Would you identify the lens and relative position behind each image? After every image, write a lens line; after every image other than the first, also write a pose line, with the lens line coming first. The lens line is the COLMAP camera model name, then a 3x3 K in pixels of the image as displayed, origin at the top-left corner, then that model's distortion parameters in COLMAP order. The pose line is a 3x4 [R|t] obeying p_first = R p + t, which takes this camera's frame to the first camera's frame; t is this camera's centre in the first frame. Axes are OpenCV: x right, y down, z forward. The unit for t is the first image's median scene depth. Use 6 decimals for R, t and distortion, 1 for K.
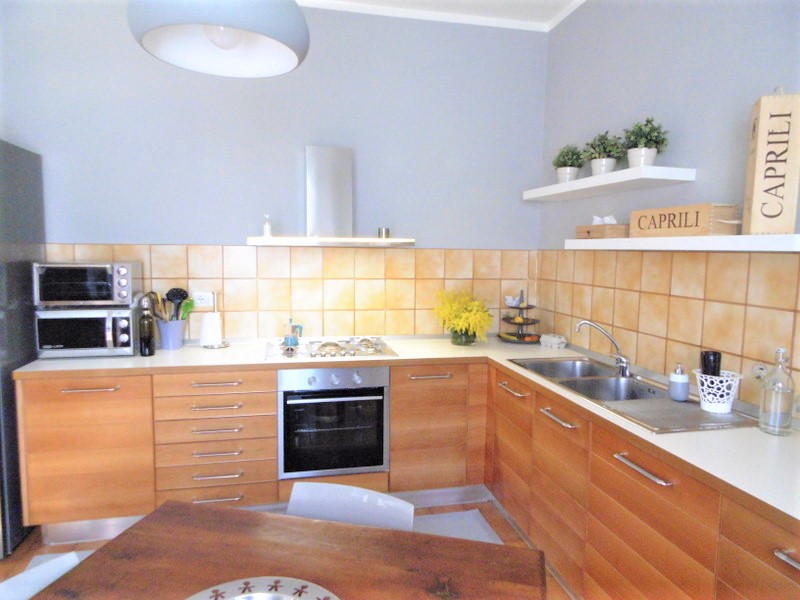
lens RADIAL K [[526.8, 0, 400.0], [0, 526.8, 300.0], [0, 0, 1]] dist [0.014094, -0.016012]
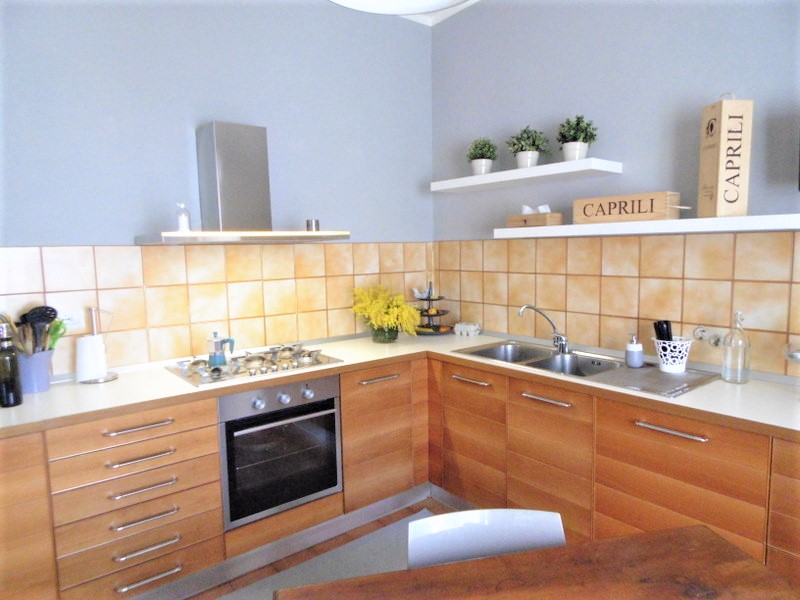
lens RADIAL K [[526.8, 0, 400.0], [0, 526.8, 300.0], [0, 0, 1]] dist [0.014094, -0.016012]
pose [[0.901918, -0.075165, 0.425316, -0.307410], [0.074294, 0.997062, 0.018662, -0.008914], [-0.425469, 0.014766, 0.904853, 0.148924]]
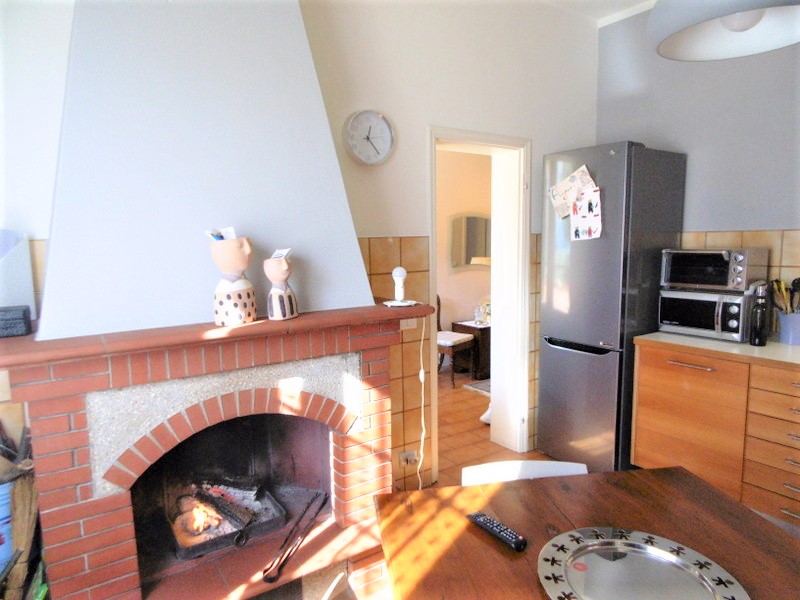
lens RADIAL K [[526.8, 0, 400.0], [0, 526.8, 300.0], [0, 0, 1]] dist [0.014094, -0.016012]
pose [[0.375154, 0.092714, -0.922314, 0.167526], [-0.072478, 0.994873, 0.070527, 0.001430], [0.924125, 0.040389, 0.379951, 0.020337]]
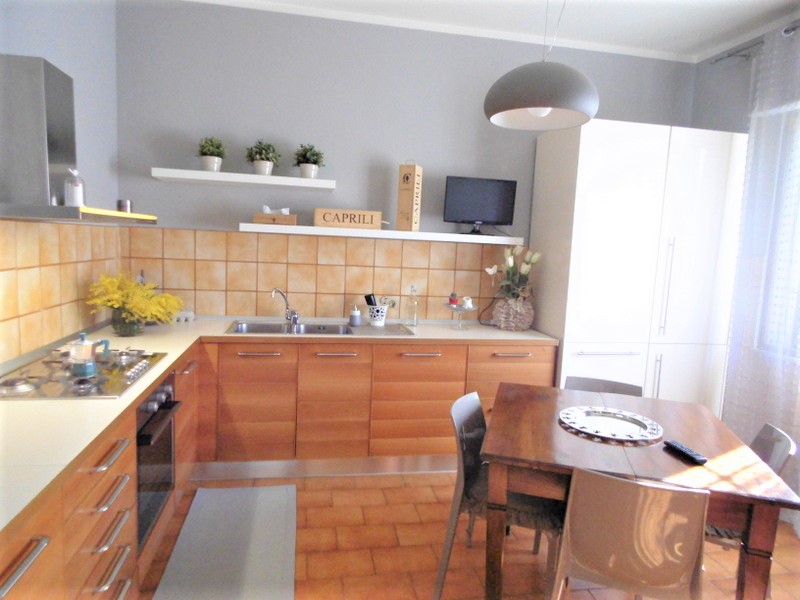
lens RADIAL K [[526.8, 0, 400.0], [0, 526.8, 300.0], [0, 0, 1]] dist [0.014094, -0.016012]
pose [[0.038493, -0.120766, 0.991934, -0.877318], [0.052898, 0.991524, 0.118664, -0.065841], [-0.997858, 0.047904, 0.044555, 0.608560]]
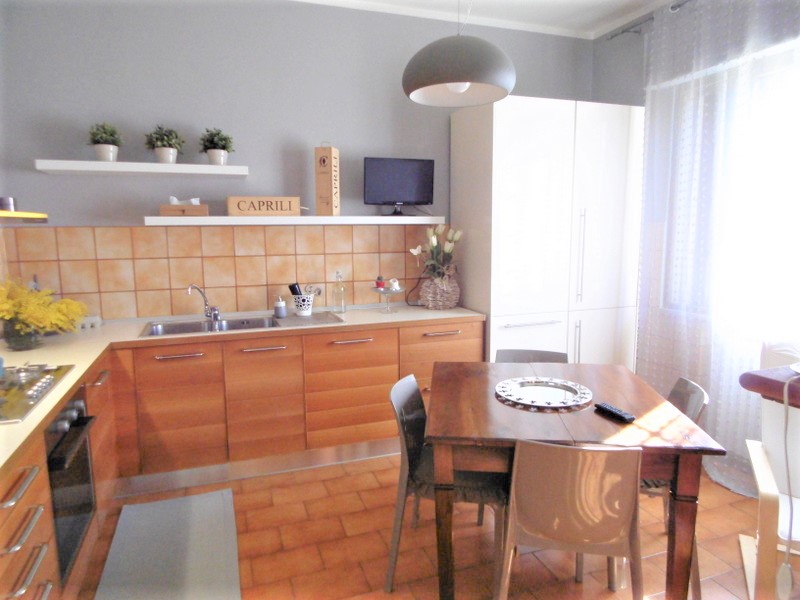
lens RADIAL K [[526.8, 0, 400.0], [0, 526.8, 300.0], [0, 0, 1]] dist [0.014094, -0.016012]
pose [[-0.118638, -0.148603, 0.981755, -0.855977], [0.105752, 0.981223, 0.161301, -0.066848], [-0.987290, 0.122959, -0.100695, 0.622171]]
